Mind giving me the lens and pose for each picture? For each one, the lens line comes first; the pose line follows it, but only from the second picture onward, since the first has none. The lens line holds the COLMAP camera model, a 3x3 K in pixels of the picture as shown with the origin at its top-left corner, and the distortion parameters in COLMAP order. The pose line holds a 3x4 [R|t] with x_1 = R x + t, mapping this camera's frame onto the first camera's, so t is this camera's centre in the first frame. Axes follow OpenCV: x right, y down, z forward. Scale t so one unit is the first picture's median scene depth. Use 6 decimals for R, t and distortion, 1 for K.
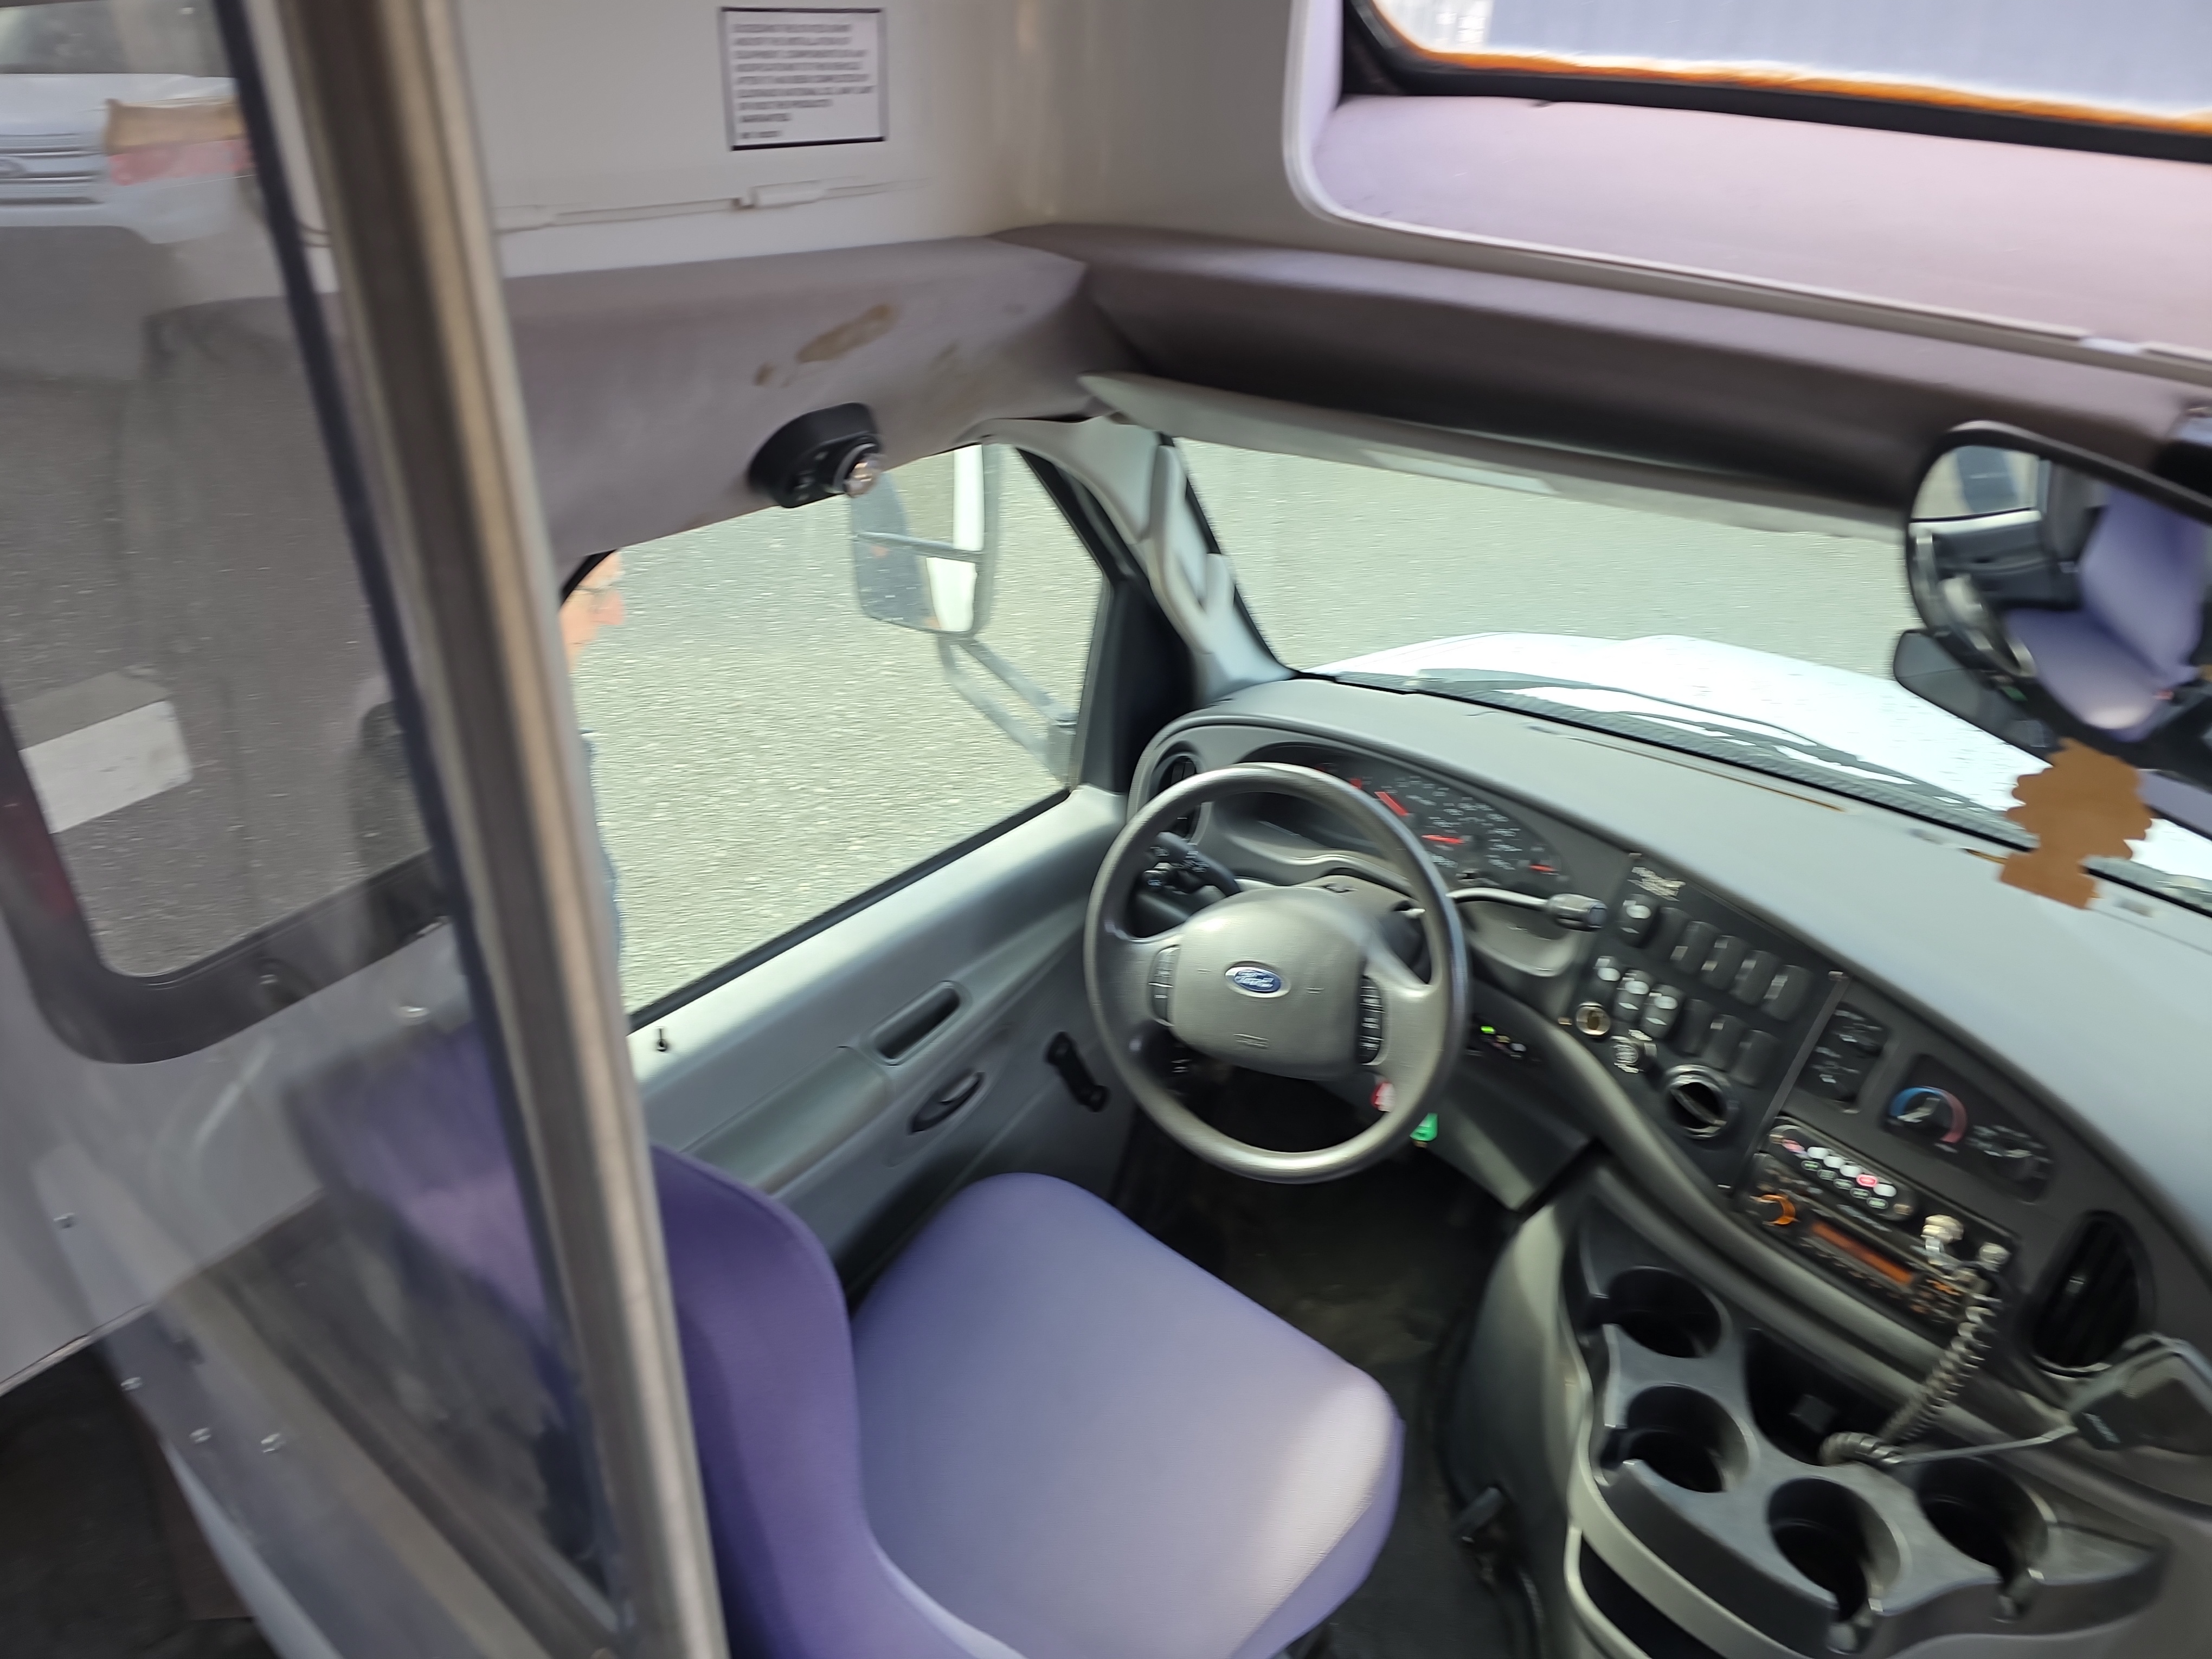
lens RADIAL K [[1493.3, 0, 1068.5], [0, 1493.3, 821.1], [0, 0, 1]] dist [0.073456, -0.074121]
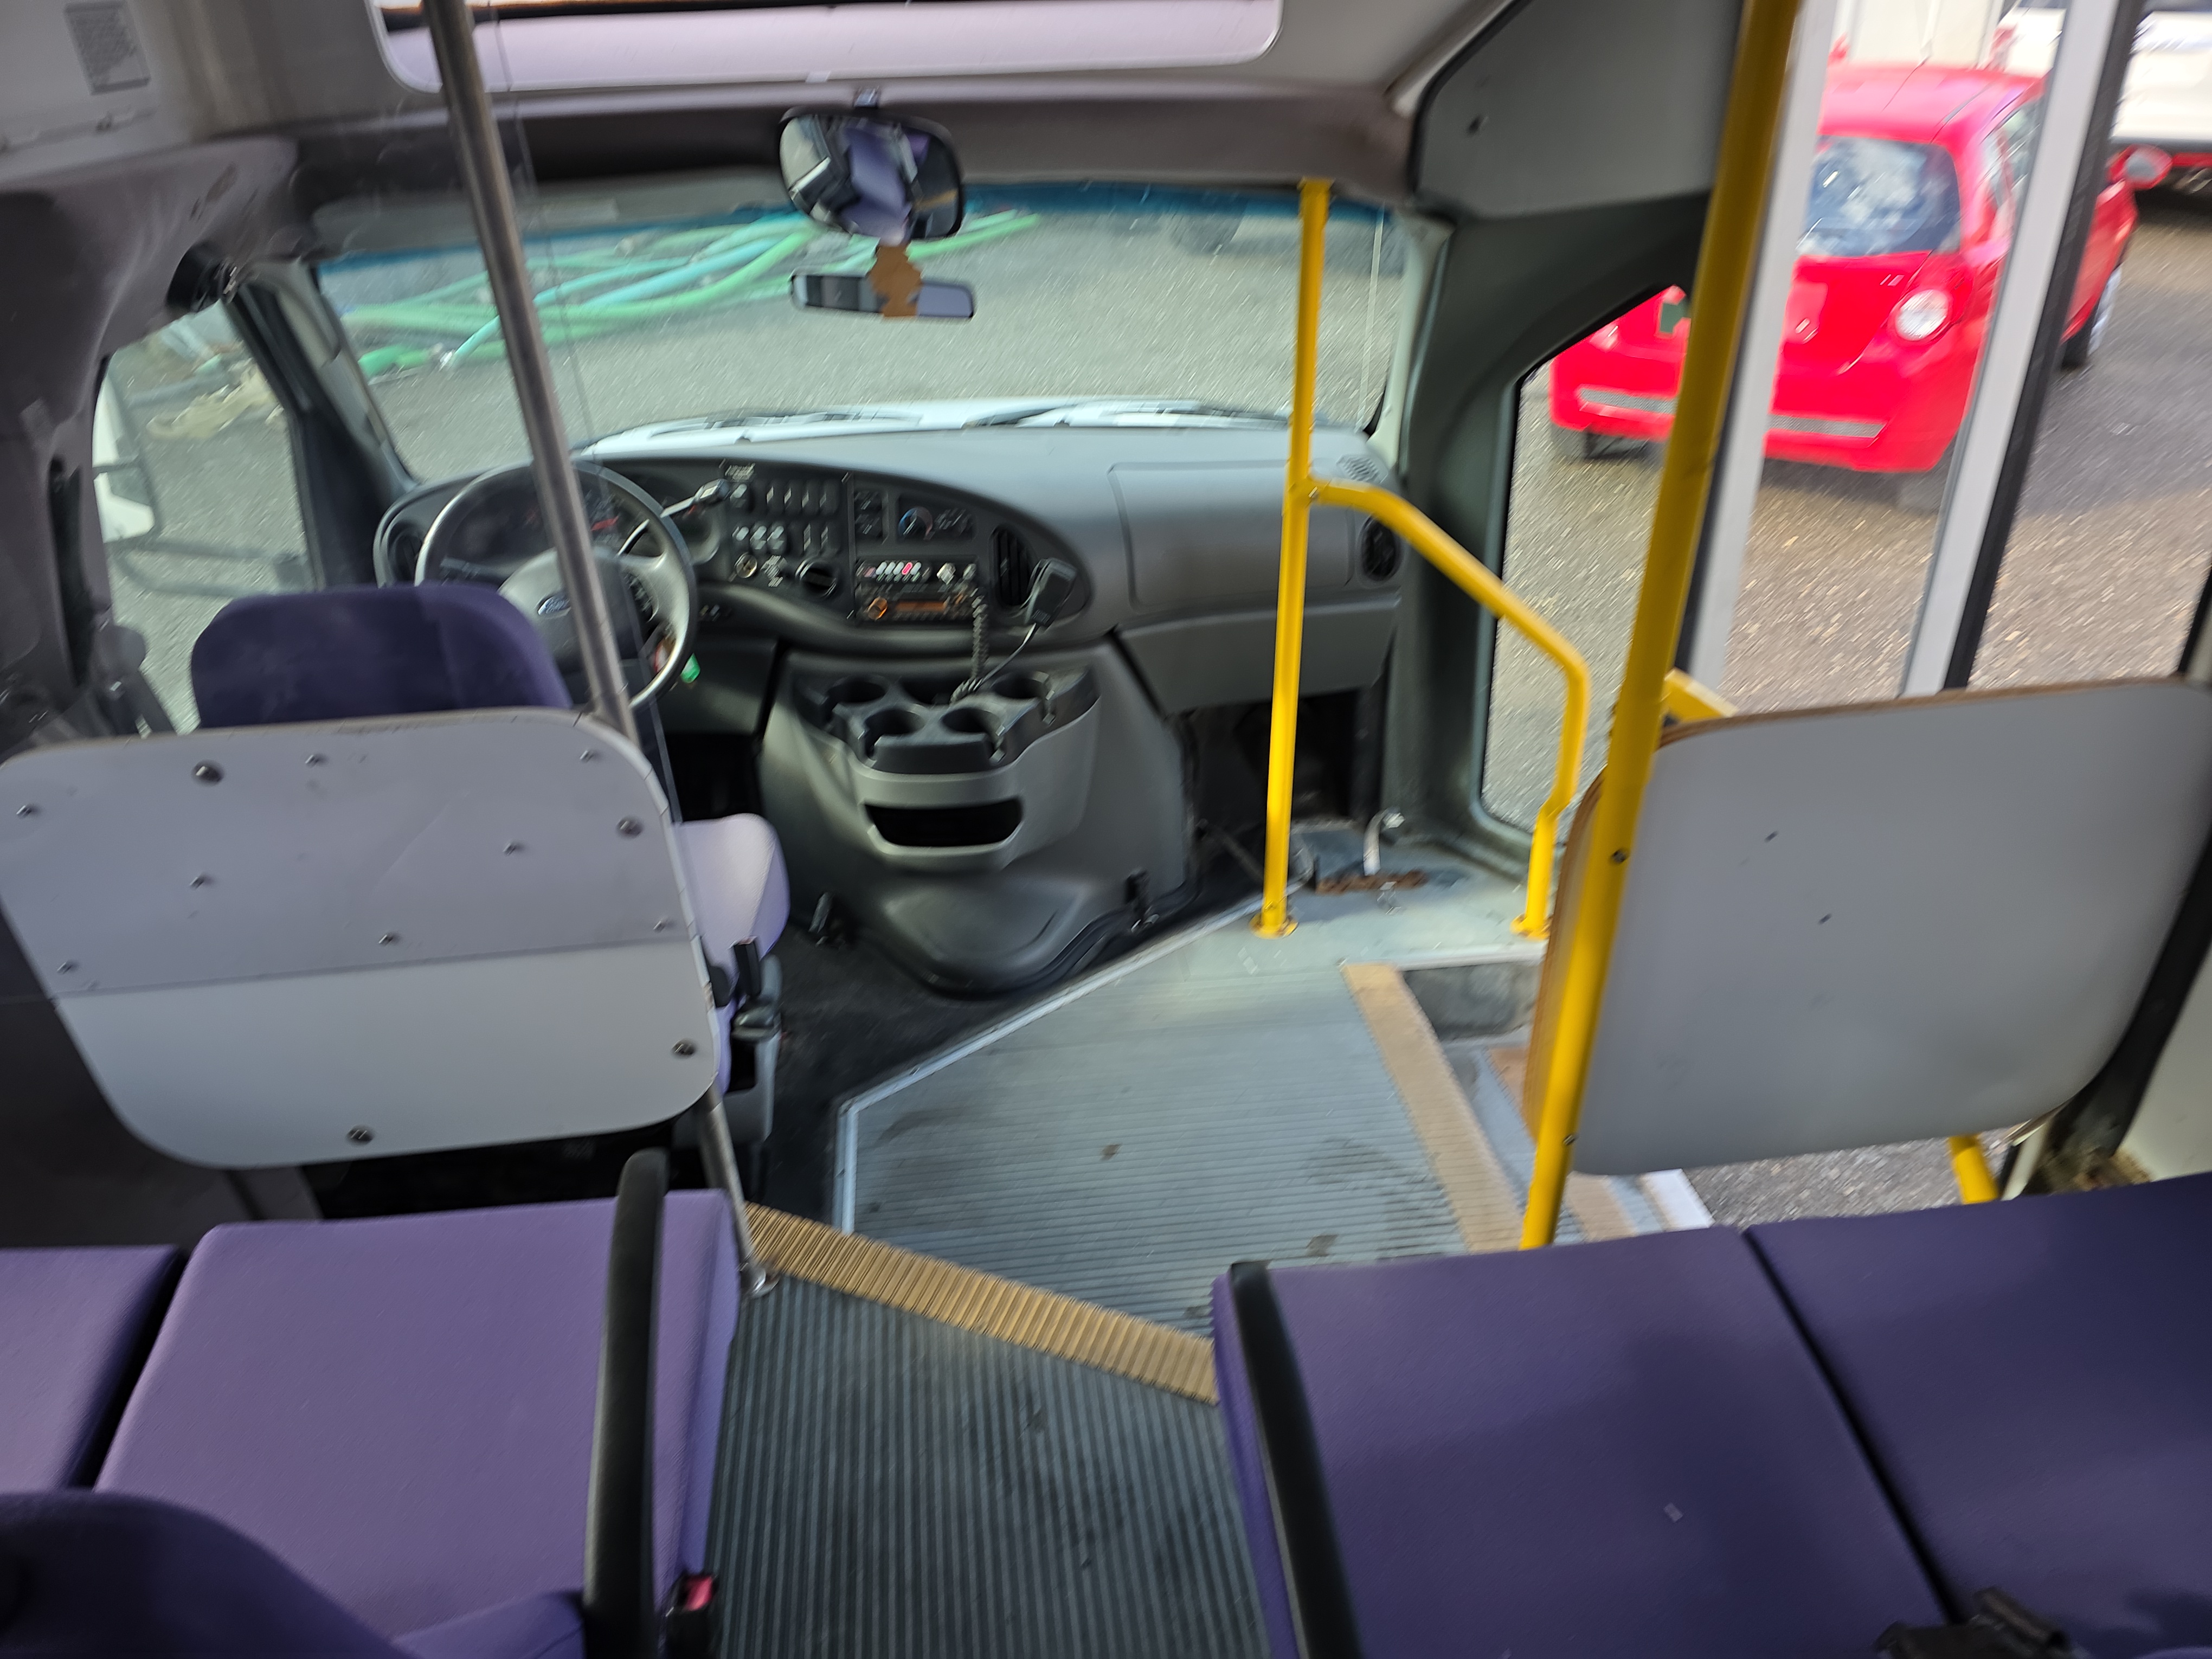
lens RADIAL K [[1500.3, 0, 1124.2], [0, 1500.3, 864.2], [0, 0, 1]] dist [0.073700, -0.082017]
pose [[0.675239, -0.432748, 0.597312, -0.598910], [0.419926, 0.891298, 0.171028, 0.360225], [-0.606395, 0.135342, 0.783561, -0.624976]]
